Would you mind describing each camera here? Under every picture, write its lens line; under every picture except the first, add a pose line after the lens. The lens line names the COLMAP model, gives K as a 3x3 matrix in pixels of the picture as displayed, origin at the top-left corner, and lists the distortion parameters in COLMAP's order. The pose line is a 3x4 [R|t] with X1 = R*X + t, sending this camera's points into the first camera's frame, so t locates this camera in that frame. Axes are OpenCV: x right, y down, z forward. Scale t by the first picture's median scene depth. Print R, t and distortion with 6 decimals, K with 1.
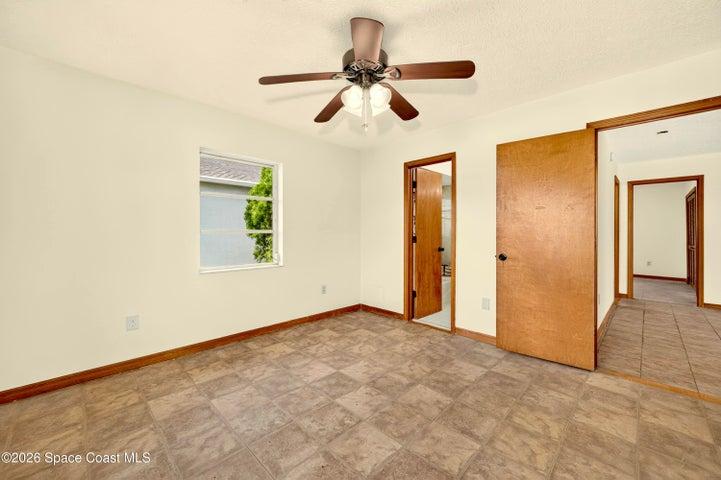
lens RADIAL K [[284.0, 0, 362.4], [0, 284.0, 235.8], [0, 0, 1]] dist [0.001696, -0.000495]
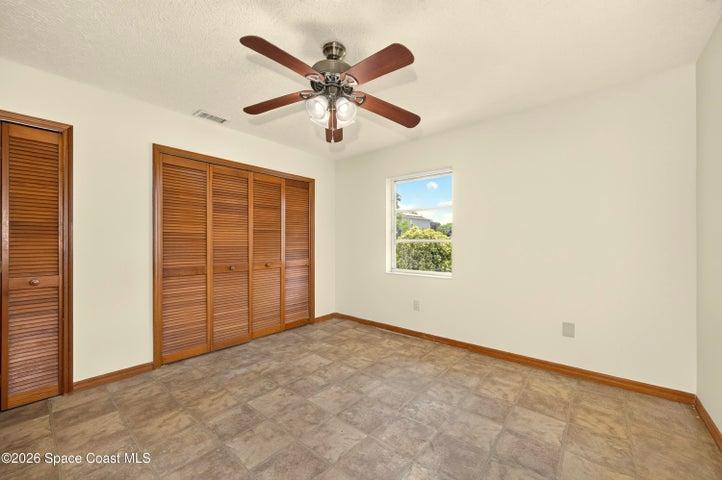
lens RADIAL K [[284.4, 0, 362.9], [0, 284.4, 240.0], [0, 0, 1]] dist [0.001696, -0.000495]
pose [[-0.996573, -0.000874, -0.082710, -0.009207], [-0.001321, 0.999985, 0.005357, -0.020762], [0.082704, 0.005448, -0.996559, 1.718367]]
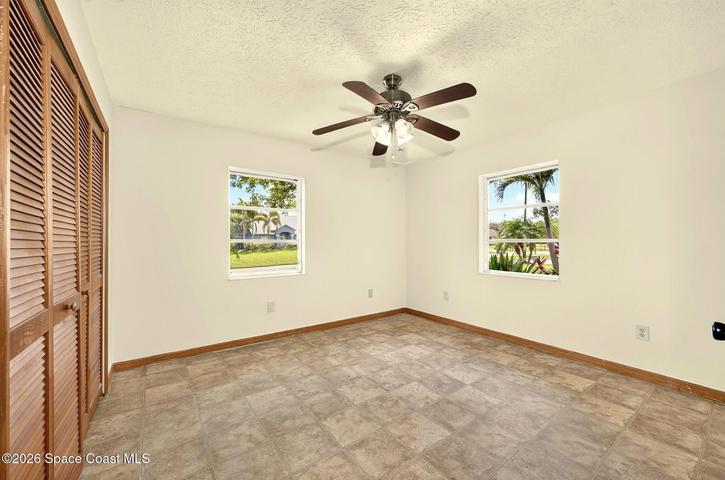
lens RADIAL K [[287.4, 0, 365.7], [0, 287.4, 241.4], [0, 0, 1]] dist [0.000679, -0.000373]
pose [[-0.153750, -0.001009, -0.988109, 1.049984], [-0.007785, 0.999970, 0.000190, -0.011486], [0.988079, 0.007722, -0.153753, 0.901025]]
